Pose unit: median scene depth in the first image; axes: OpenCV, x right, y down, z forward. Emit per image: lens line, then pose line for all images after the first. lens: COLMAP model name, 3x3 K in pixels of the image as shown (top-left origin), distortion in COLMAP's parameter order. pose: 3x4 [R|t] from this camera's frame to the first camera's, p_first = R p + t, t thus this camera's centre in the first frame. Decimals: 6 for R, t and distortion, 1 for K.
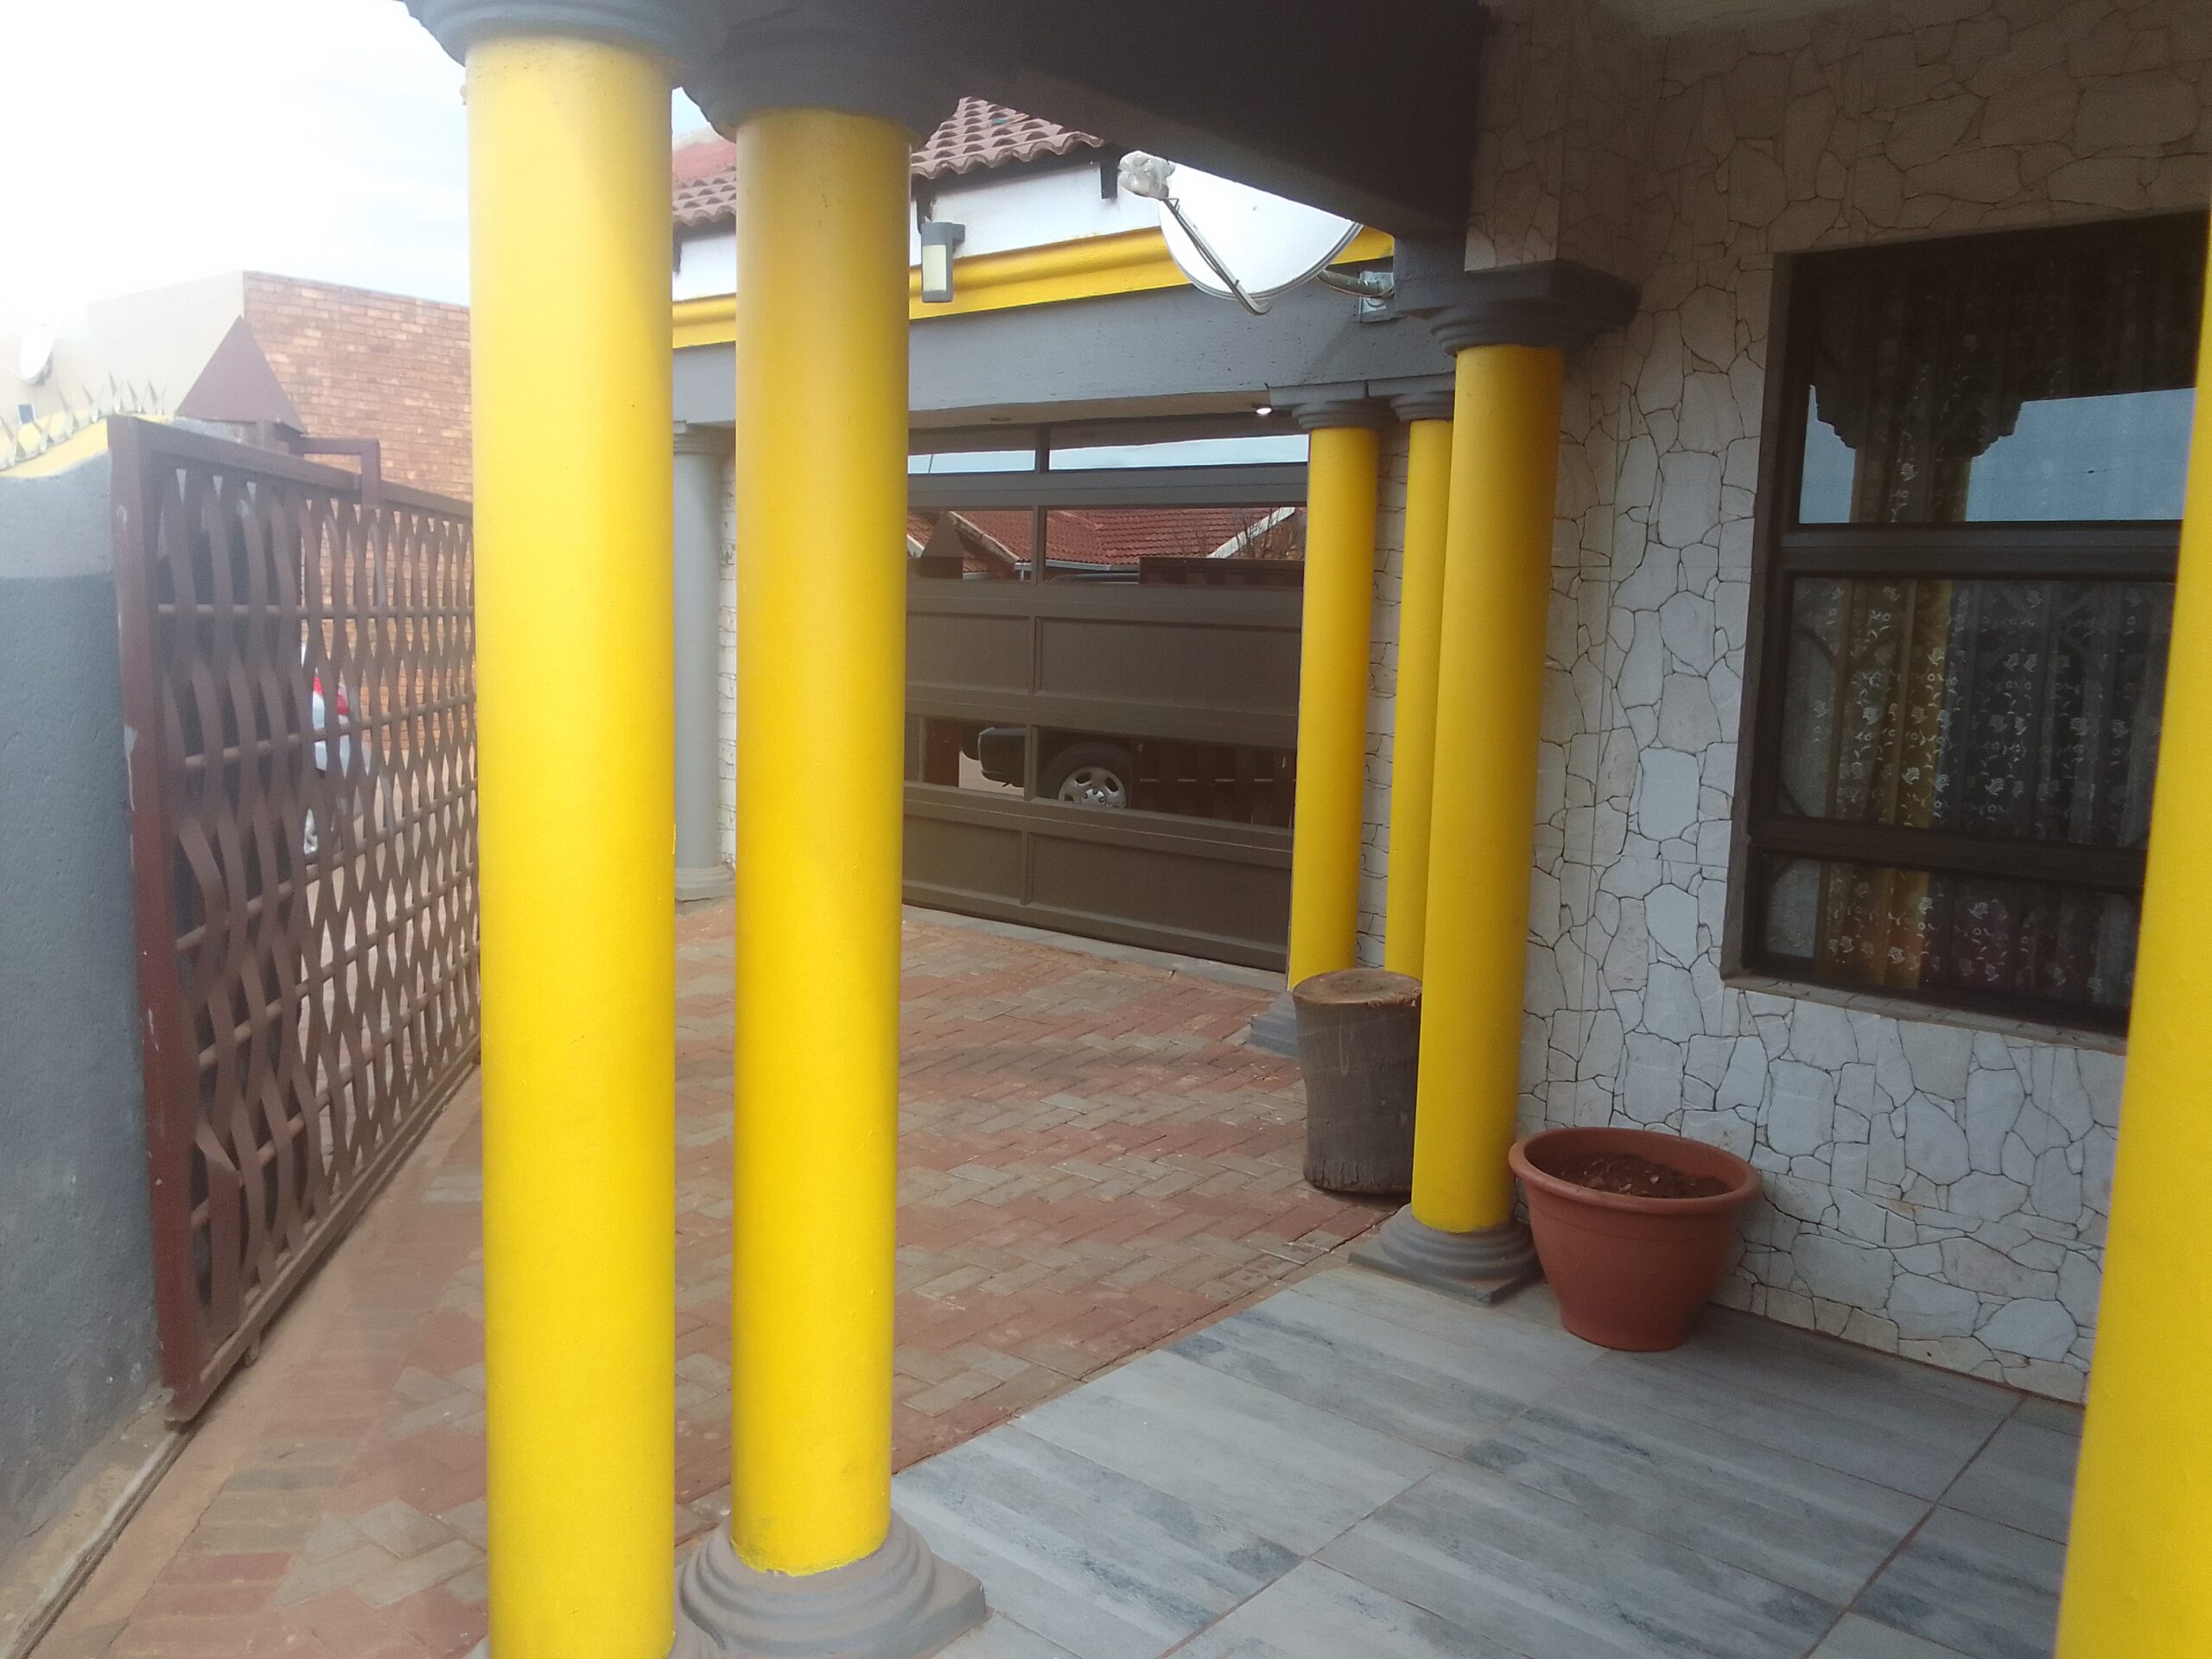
lens RADIAL K [[1726.1, 0, 1106.0], [0, 1726.1, 829.5], [0, 0, 1]] dist [0.065678, -0.105210]
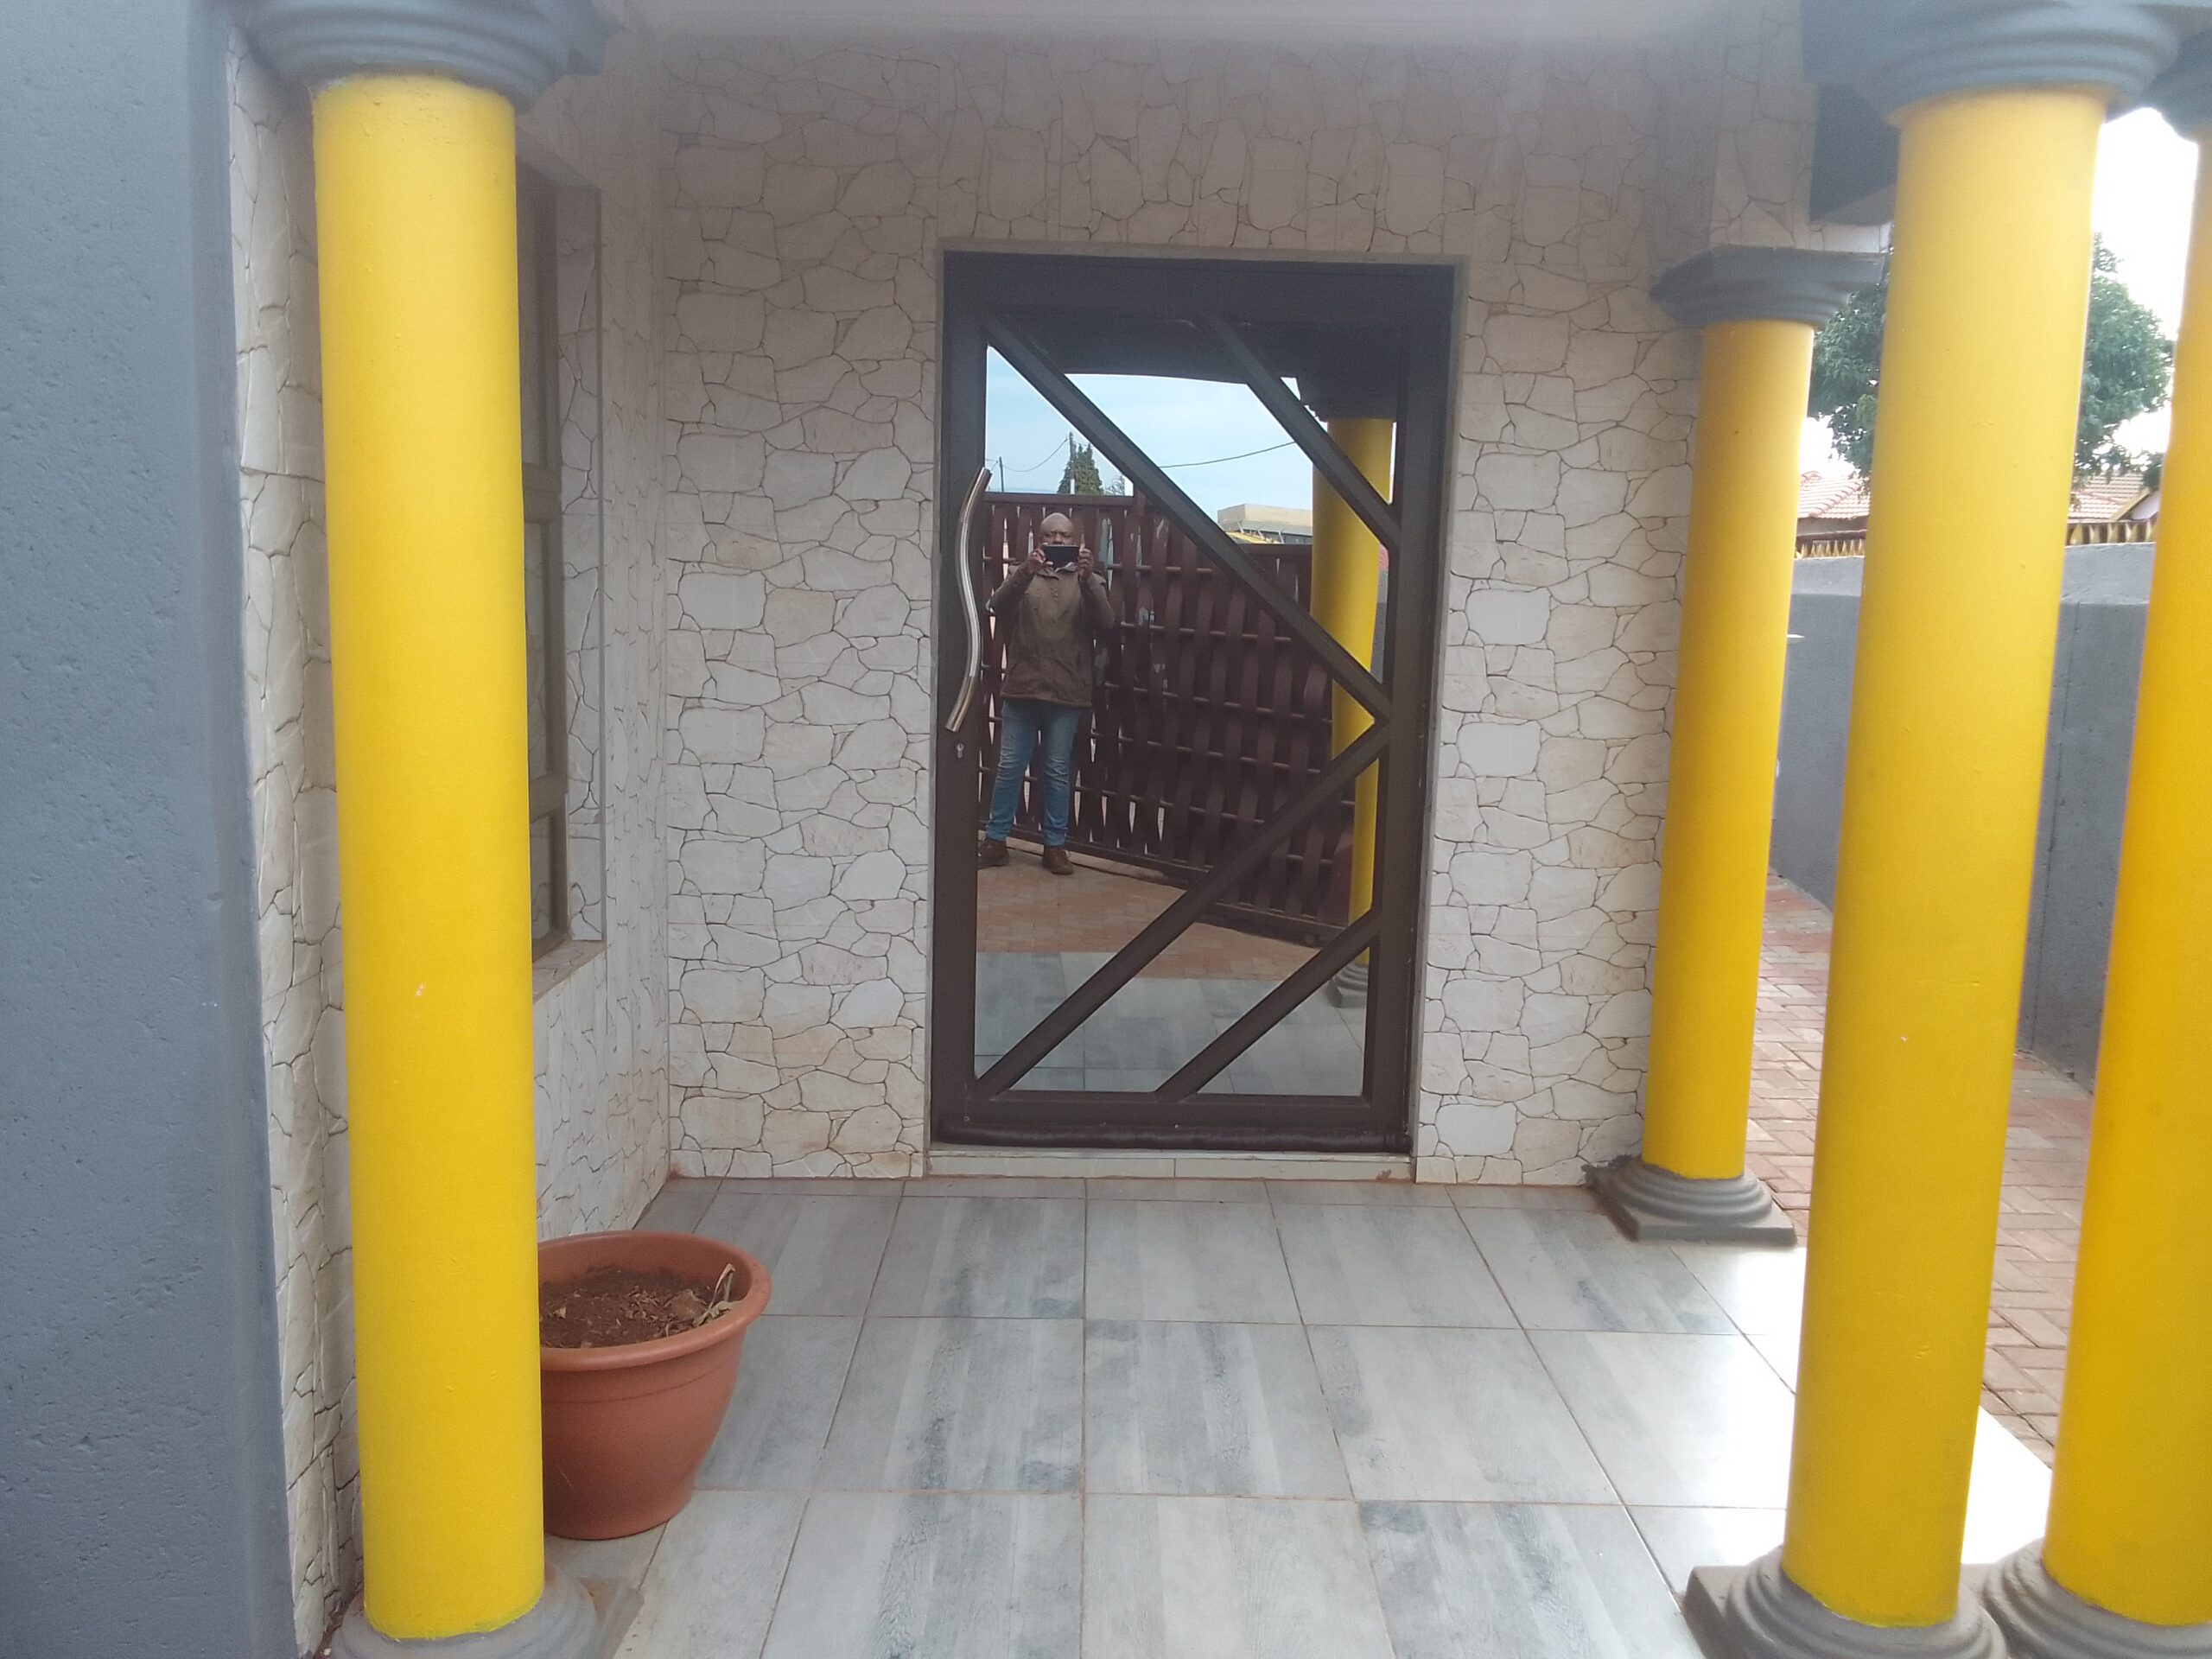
lens RADIAL K [[1726.1, 0, 1106.0], [0, 1726.1, 829.5], [0, 0, 1]] dist [0.065678, -0.105210]
pose [[-0.659779, -0.154540, 0.735397, -0.473369], [0.052952, 0.966631, 0.250640, -0.233968], [-0.749591, 0.204308, -0.629580, 1.617828]]
